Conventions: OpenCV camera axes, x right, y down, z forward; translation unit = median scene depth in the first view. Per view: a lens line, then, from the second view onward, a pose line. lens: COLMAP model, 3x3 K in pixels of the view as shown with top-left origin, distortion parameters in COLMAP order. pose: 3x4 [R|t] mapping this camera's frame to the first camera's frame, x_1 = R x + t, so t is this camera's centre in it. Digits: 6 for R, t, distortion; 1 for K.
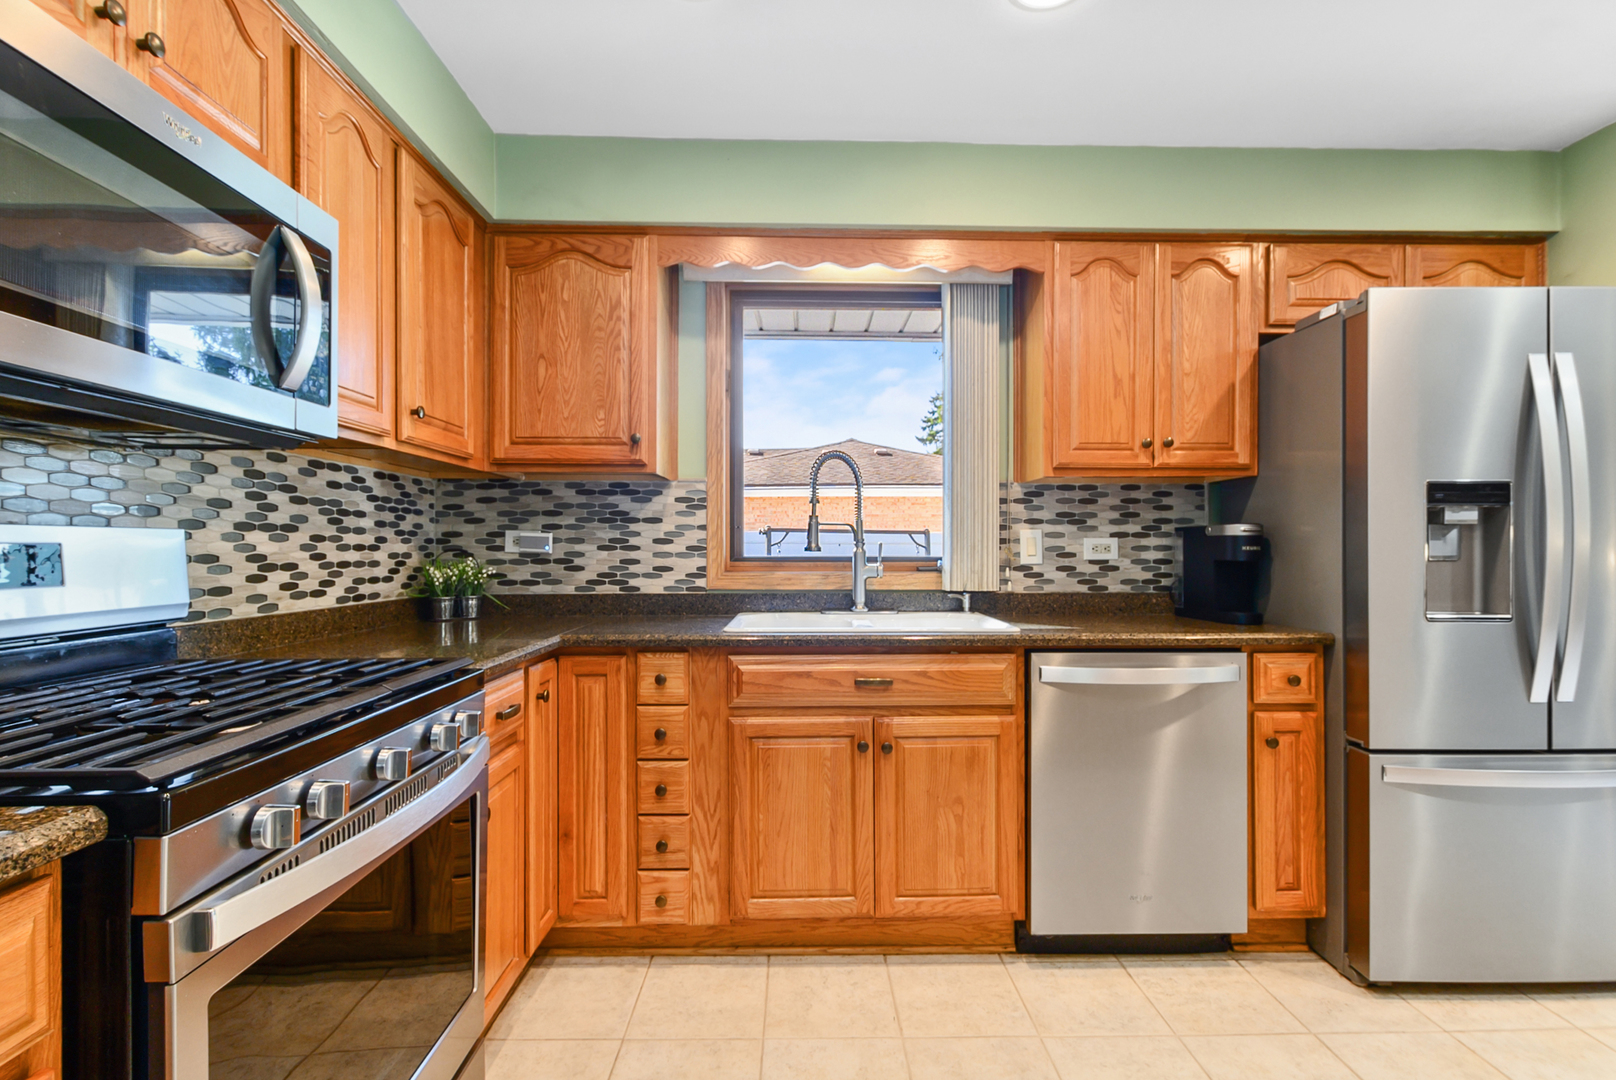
lens RADIAL K [[764.5, 0, 813.3], [0, 764.5, 545.7], [0, 0, 1]] dist [0.000946, -0.000695]
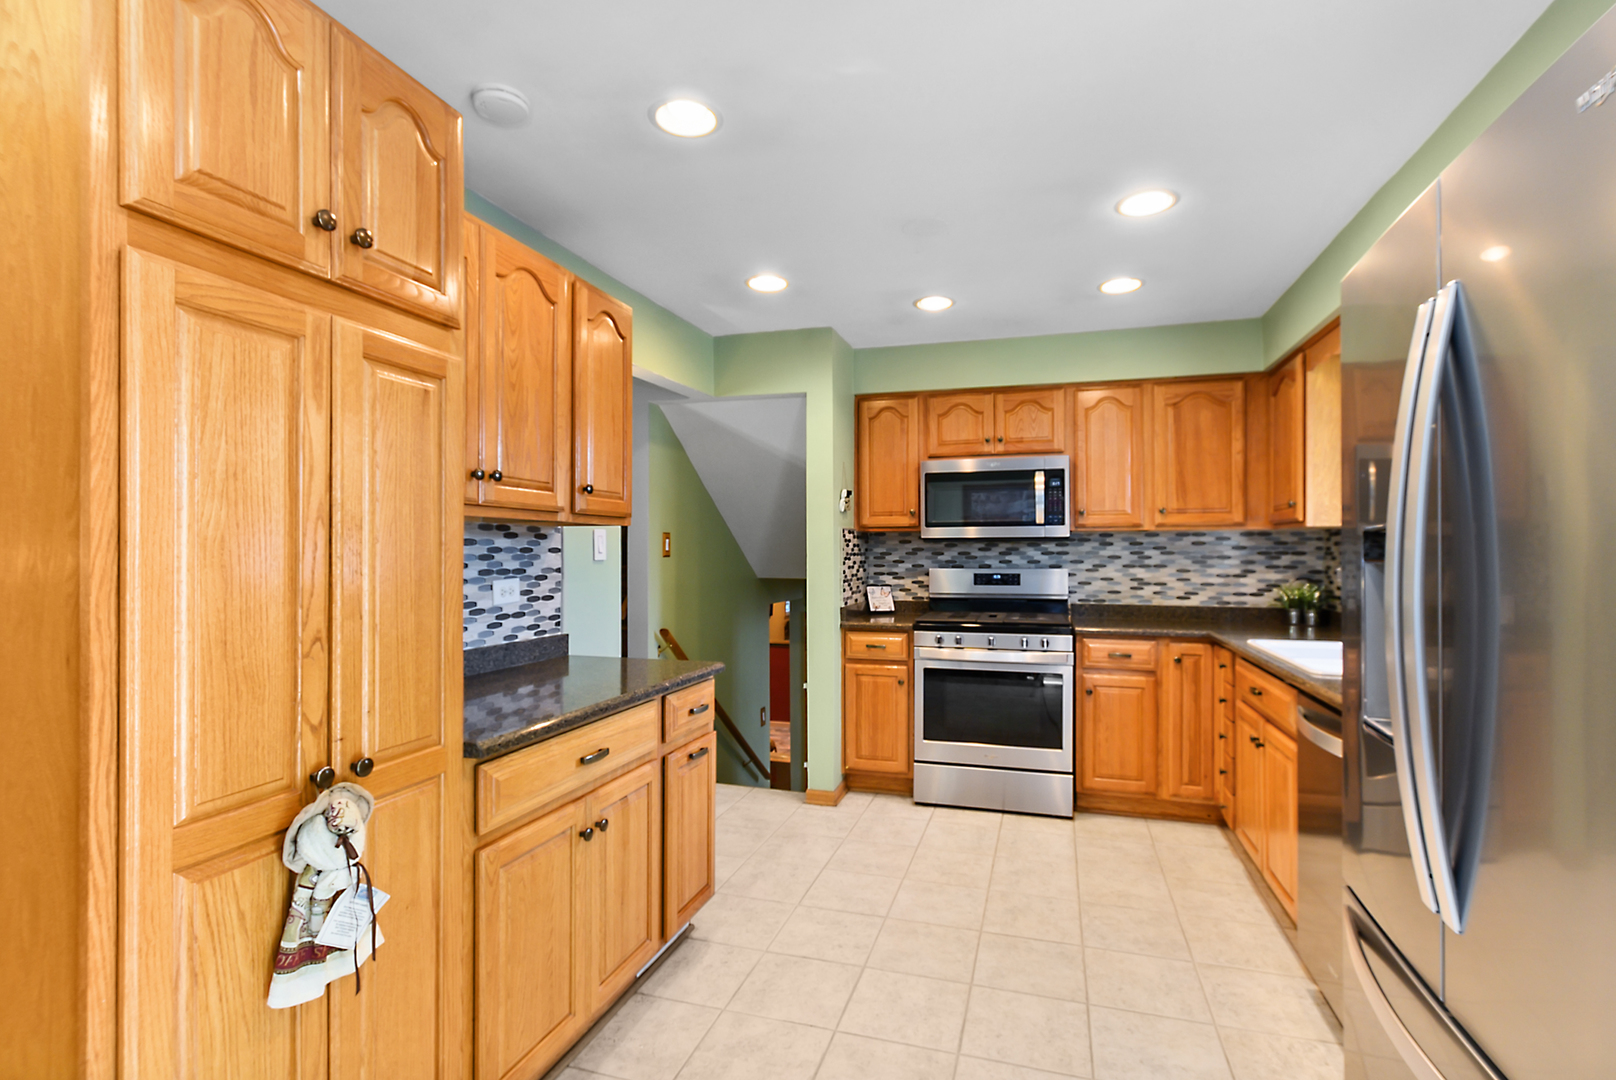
lens RADIAL K [[764.5, 0, 812.6], [0, 764.5, 541.2], [0, 0, 1]] dist [0.000946, -0.000695]
pose [[-0.319877, -0.005378, -0.947444, 1.631890], [0.004568, 0.999964, -0.007218, -0.079946], [0.947448, -0.006637, -0.319841, 0.733435]]
